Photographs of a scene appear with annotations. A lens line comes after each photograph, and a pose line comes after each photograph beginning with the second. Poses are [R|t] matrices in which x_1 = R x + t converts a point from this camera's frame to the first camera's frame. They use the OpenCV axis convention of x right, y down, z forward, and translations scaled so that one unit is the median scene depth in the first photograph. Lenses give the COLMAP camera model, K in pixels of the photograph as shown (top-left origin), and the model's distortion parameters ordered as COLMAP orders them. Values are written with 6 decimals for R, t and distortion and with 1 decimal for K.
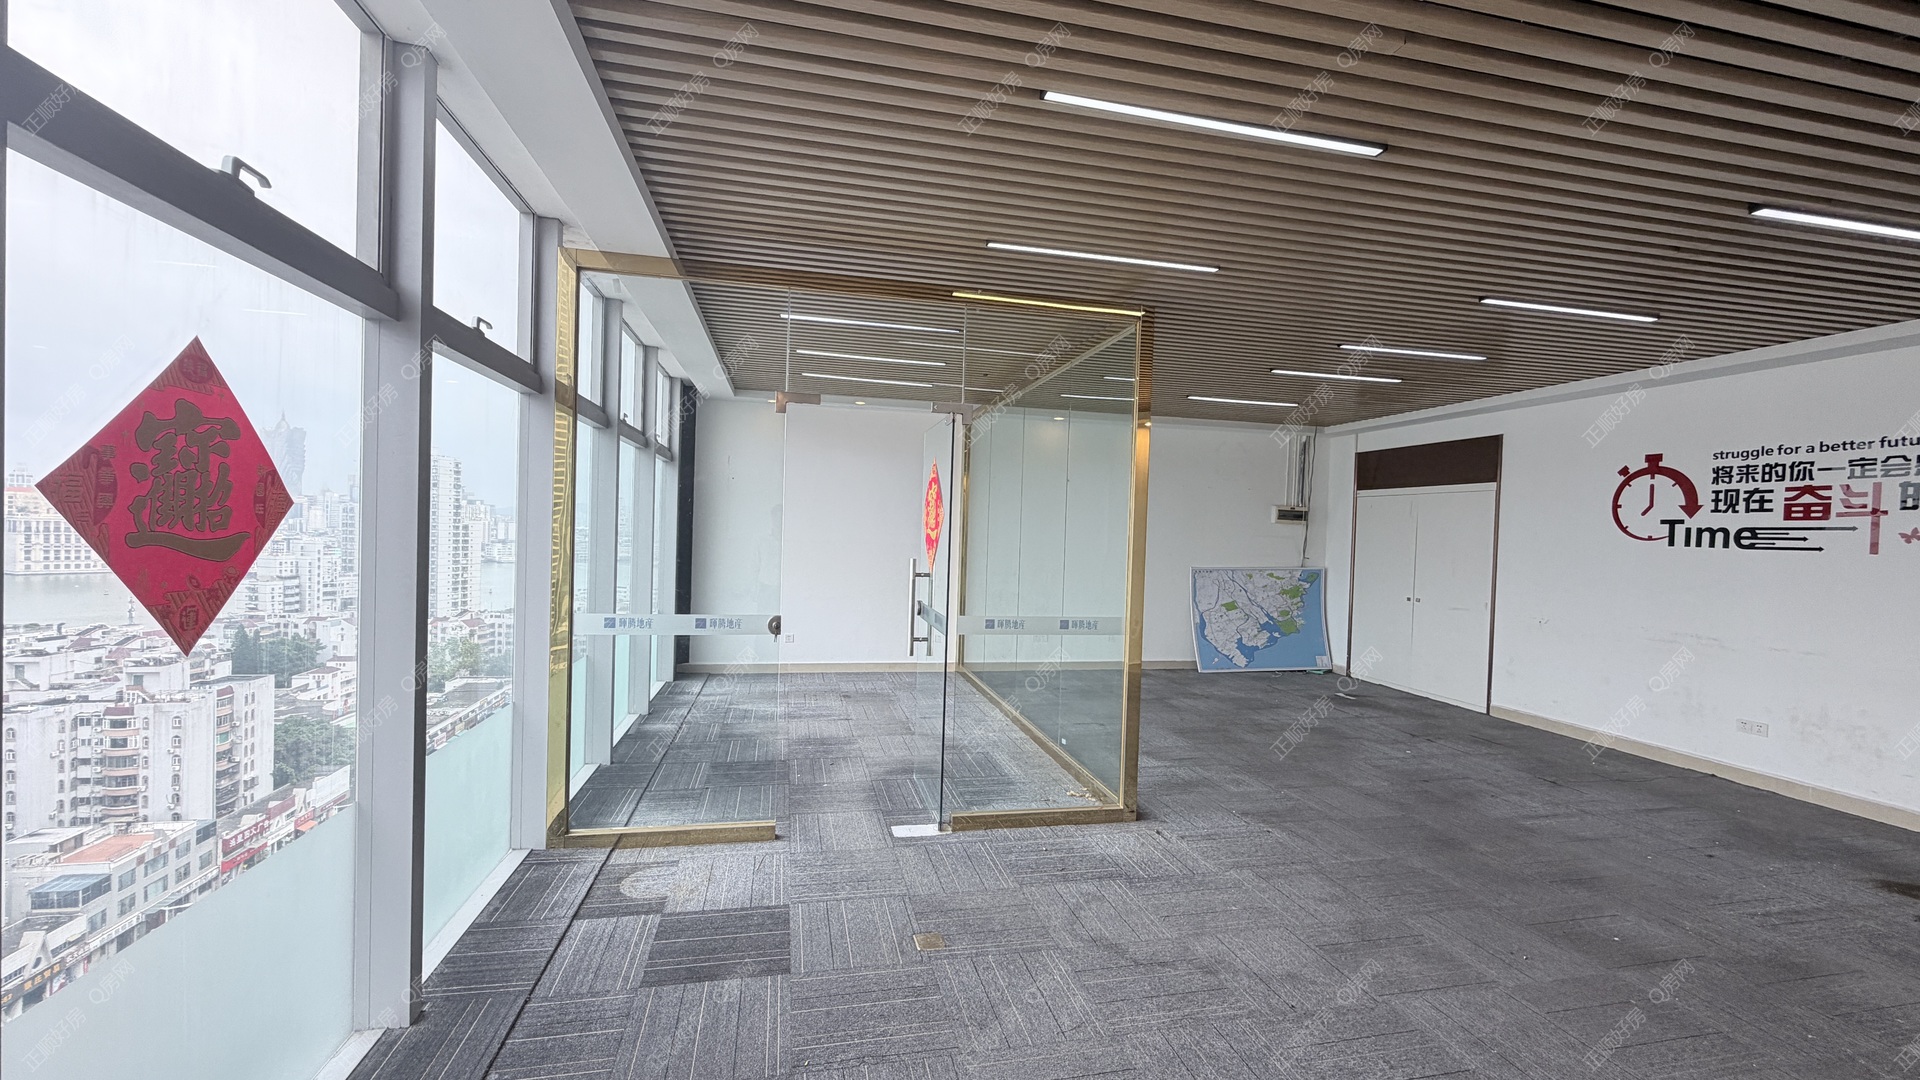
lens RADIAL K [[762.2, 0, 957.1], [0, 762.2, 541.1], [0, 0, 1]] dist [0.001358, 0.000052]
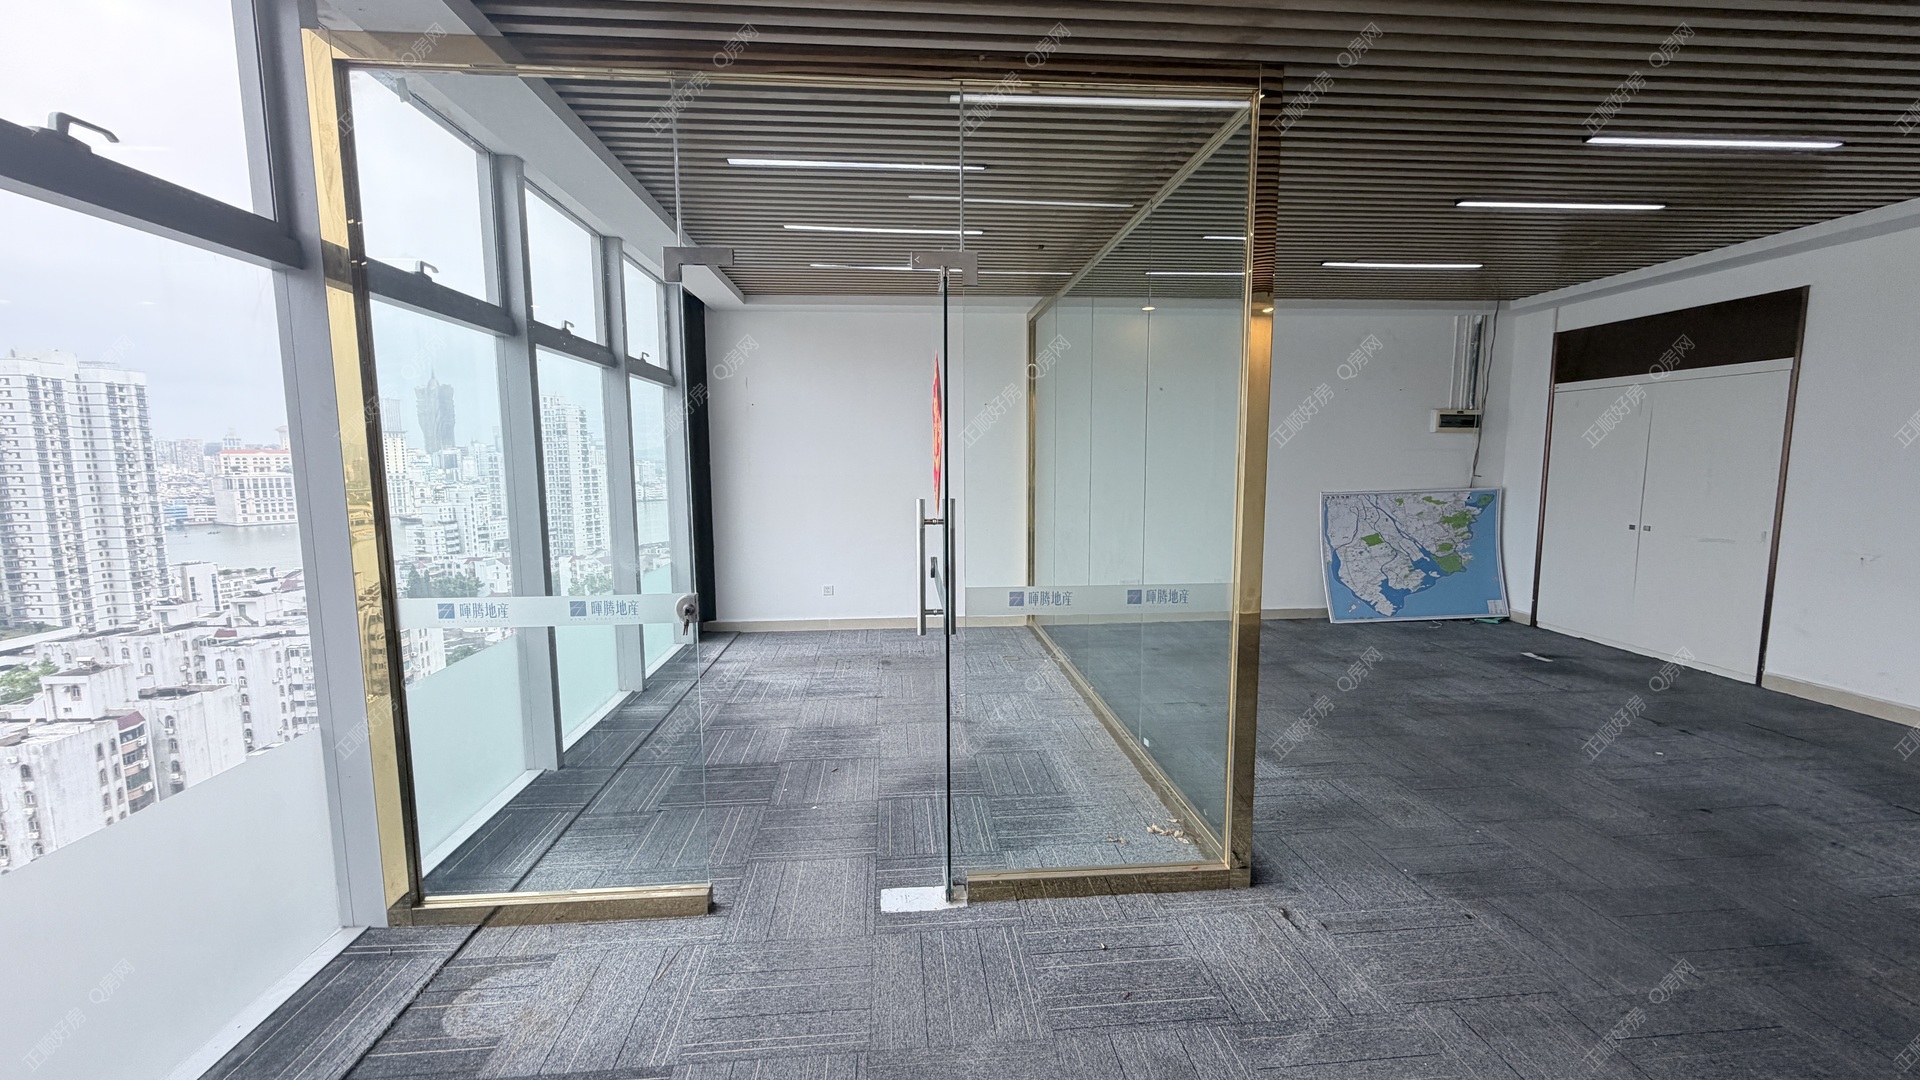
lens RADIAL K [[759.9, 0, 960.0], [0, 759.9, 540.0], [0, 0, 1]] dist [0.001880, 0.000100]
pose [[0.990807, -0.022438, -0.133412, 0.038173], [0.034588, 0.995389, 0.089464, -0.000388], [0.130789, -0.093256, 0.987014, 0.164236]]
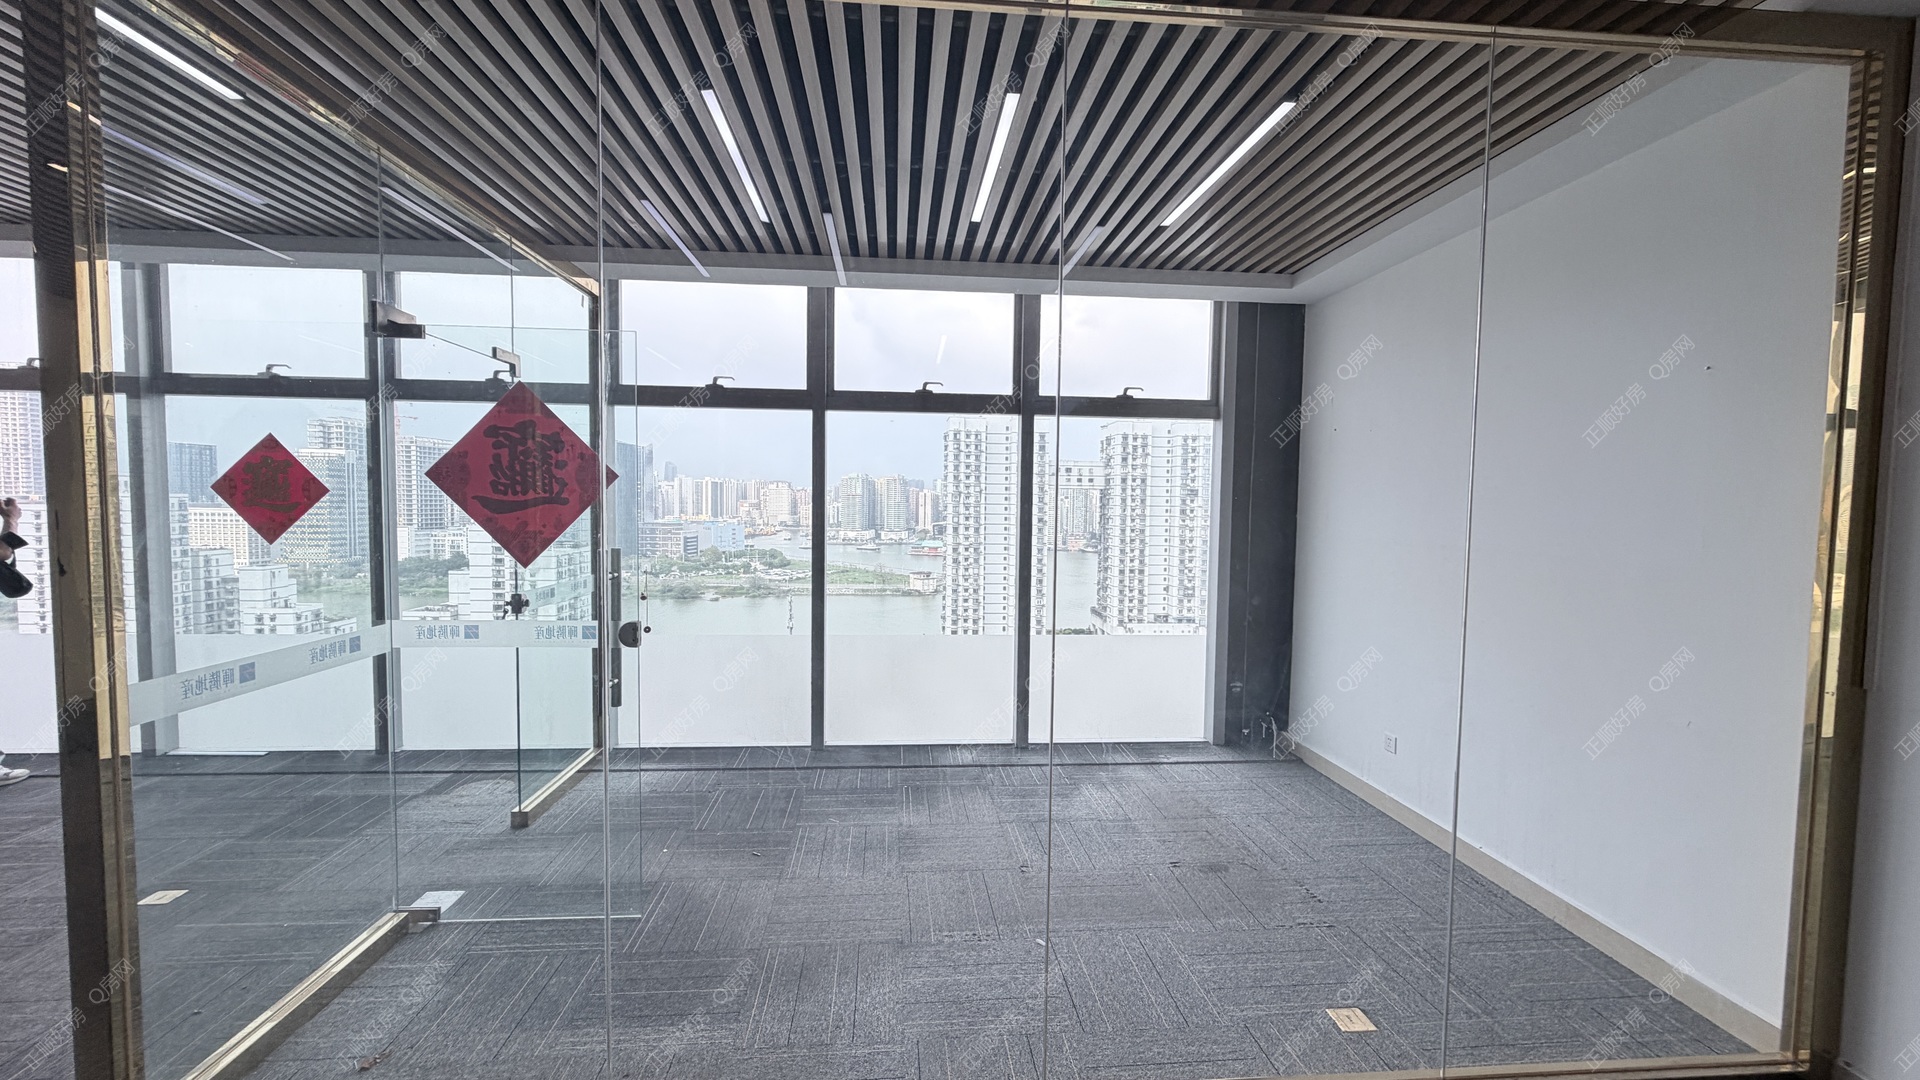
lens RADIAL K [[762.2, 0, 957.1], [0, 762.2, 541.1], [0, 0, 1]] dist [0.001358, 0.000052]
pose [[-0.133185, 0.016294, -0.990957, 0.271259], [-0.033852, 0.999207, 0.020980, -0.002026], [0.990513, 0.036340, -0.132528, 0.717474]]
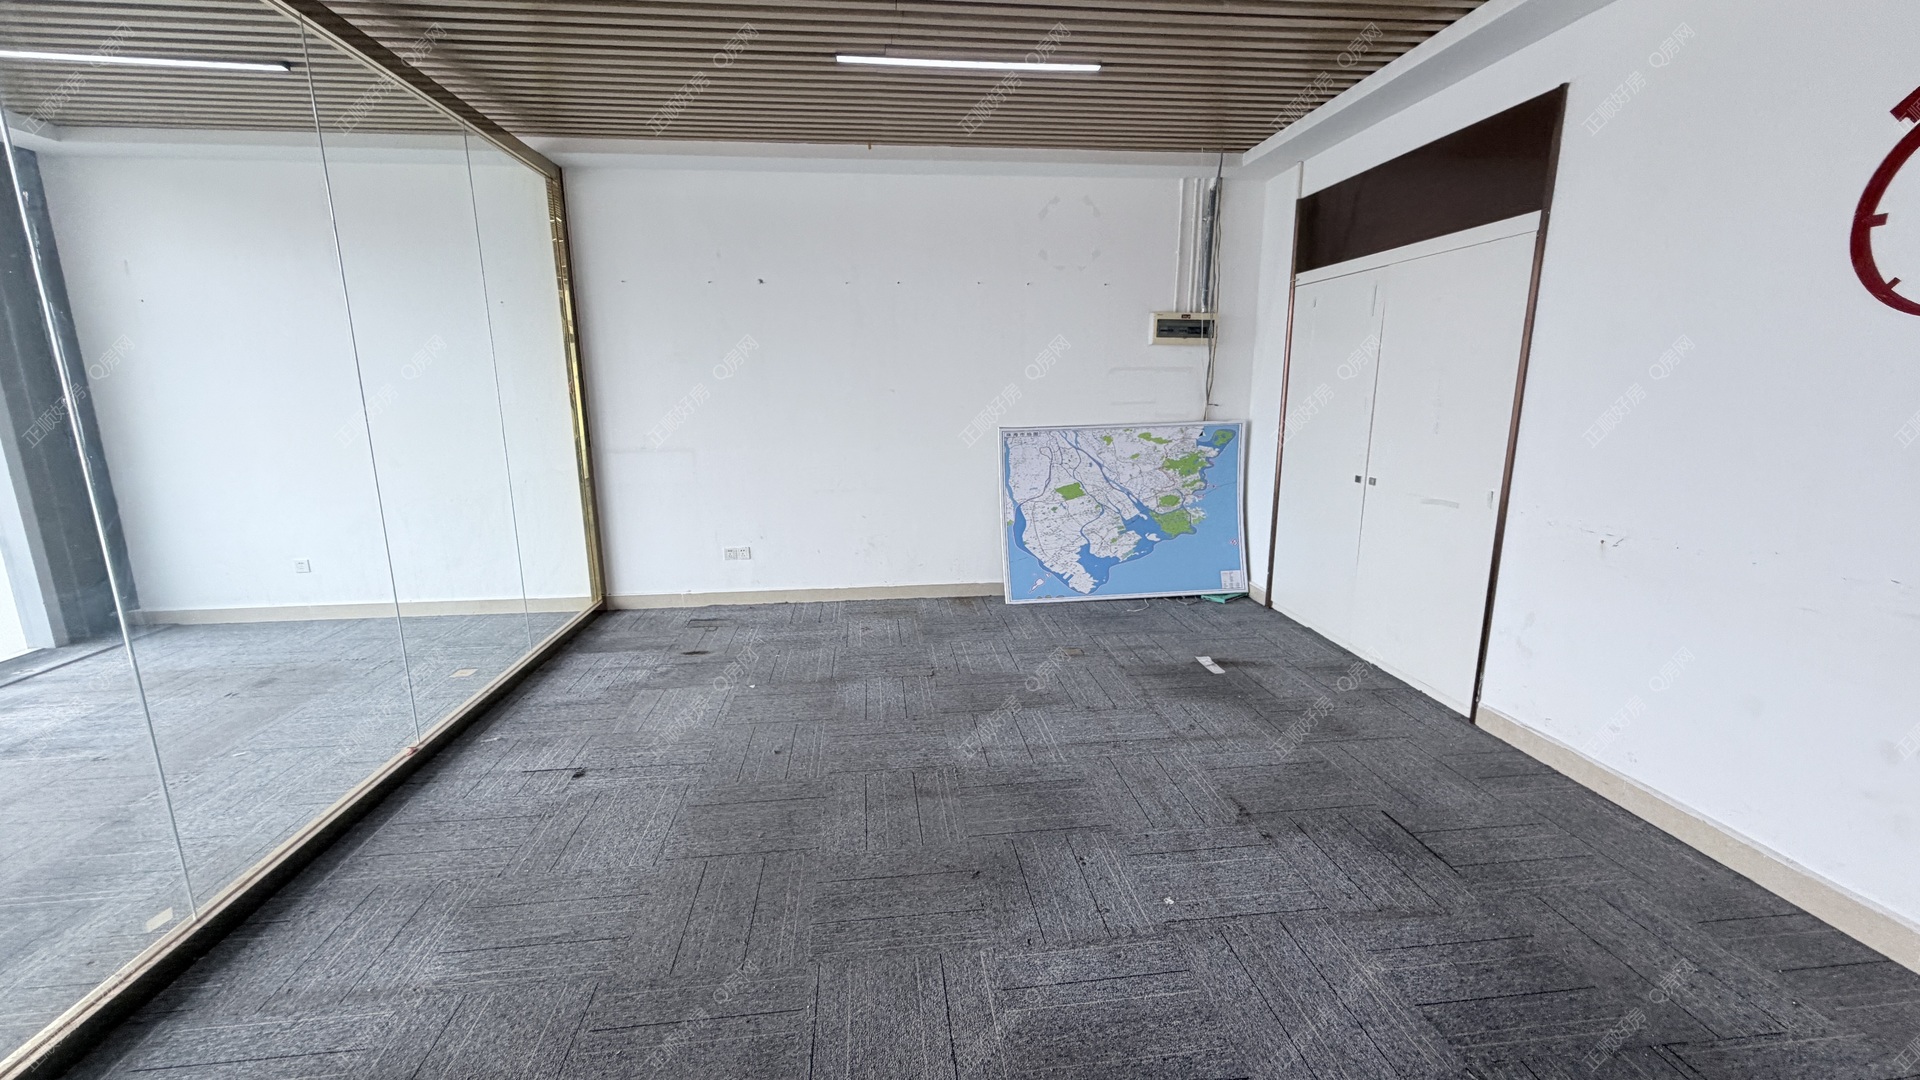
lens RADIAL K [[762.4, 0, 960.0], [0, 762.4, 540.0], [0, 0, 1]] dist [0.000166, 0.000010]
pose [[0.994001, -0.015043, -0.108330, 0.344824], [0.034800, 0.982519, 0.182882, 0.011286], [0.103685, -0.185555, 0.977148, 0.415525]]
